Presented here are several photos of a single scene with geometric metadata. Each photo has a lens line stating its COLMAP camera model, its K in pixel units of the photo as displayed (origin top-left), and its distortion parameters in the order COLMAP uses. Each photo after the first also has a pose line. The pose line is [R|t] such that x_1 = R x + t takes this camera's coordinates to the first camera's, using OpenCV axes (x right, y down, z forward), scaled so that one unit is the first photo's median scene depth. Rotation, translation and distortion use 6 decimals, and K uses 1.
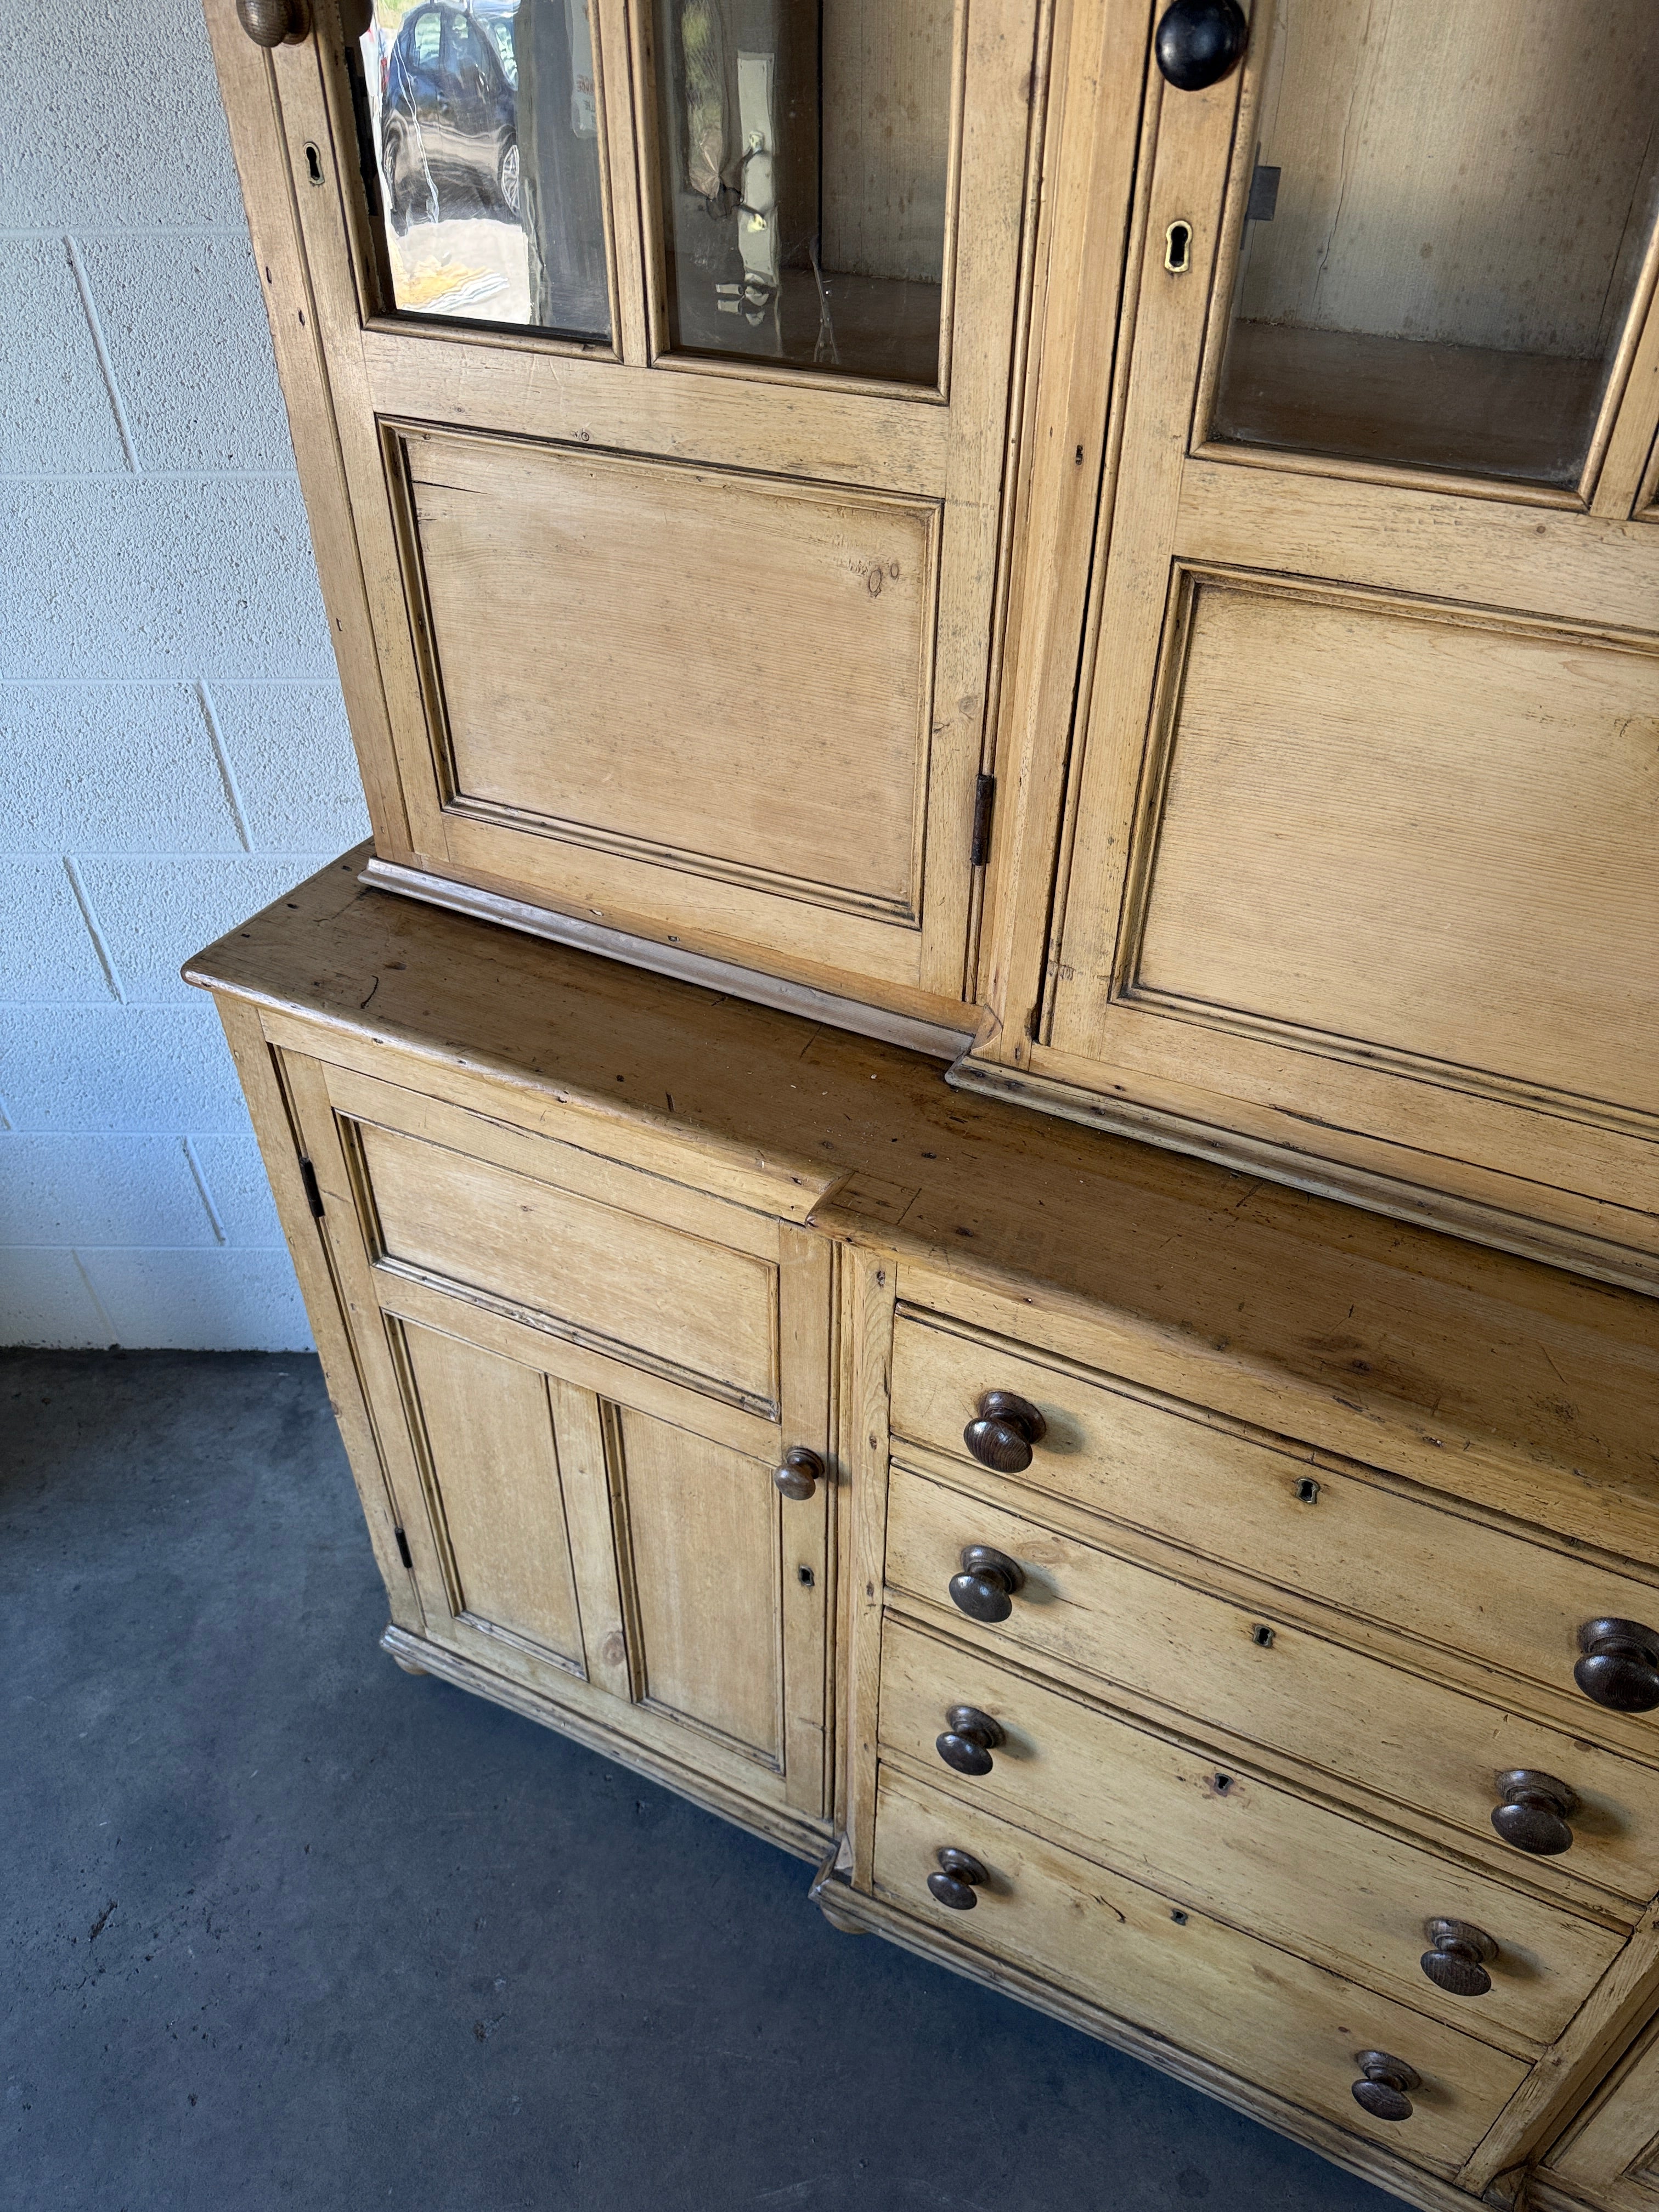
lens RADIAL K [[1544.9, 0, 827.9], [0, 1544.9, 1107.9], [0, 0, 1]] dist [0.065365, -0.080493]
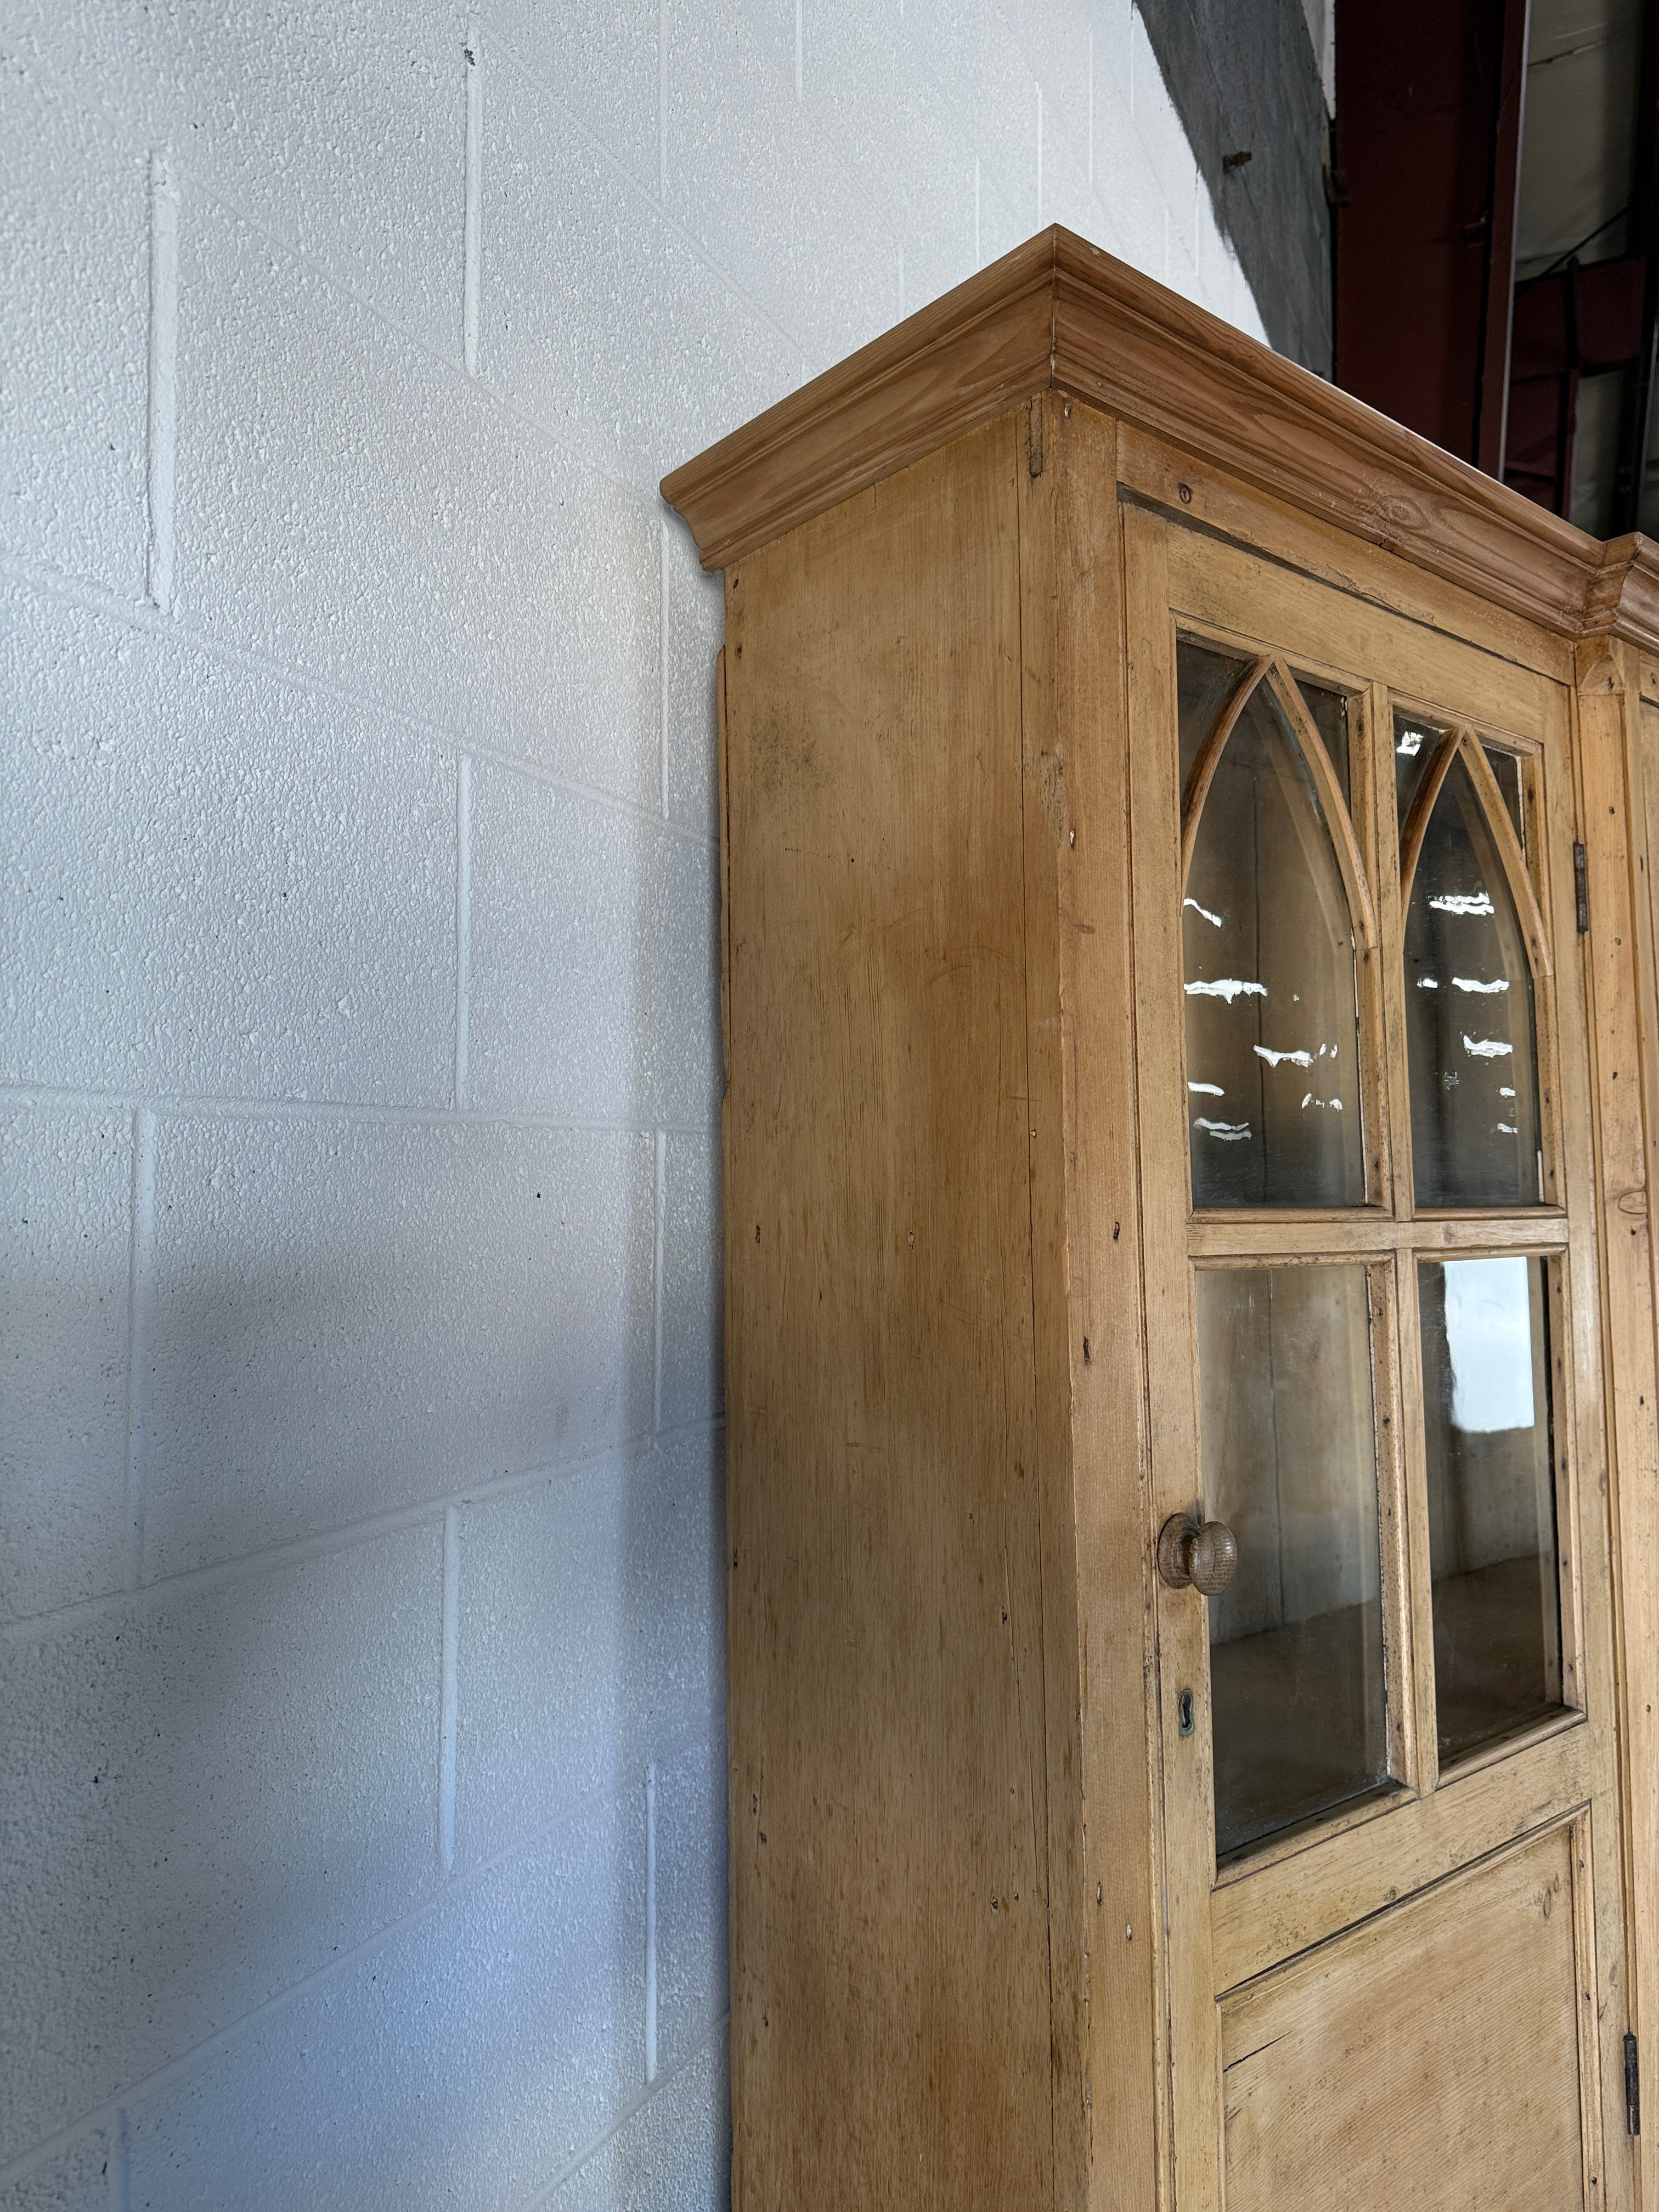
lens RADIAL K [[1528.1, 0, 797.7], [0, 1528.1, 1111.6], [0, 0, 1]] dist [0.079499, -0.072833]
pose [[0.427006, 0.035741, 0.903542, -1.059009], [0.574644, 0.760777, -0.301666, -0.658231], [-0.698176, 0.648028, 0.304318, 0.629810]]
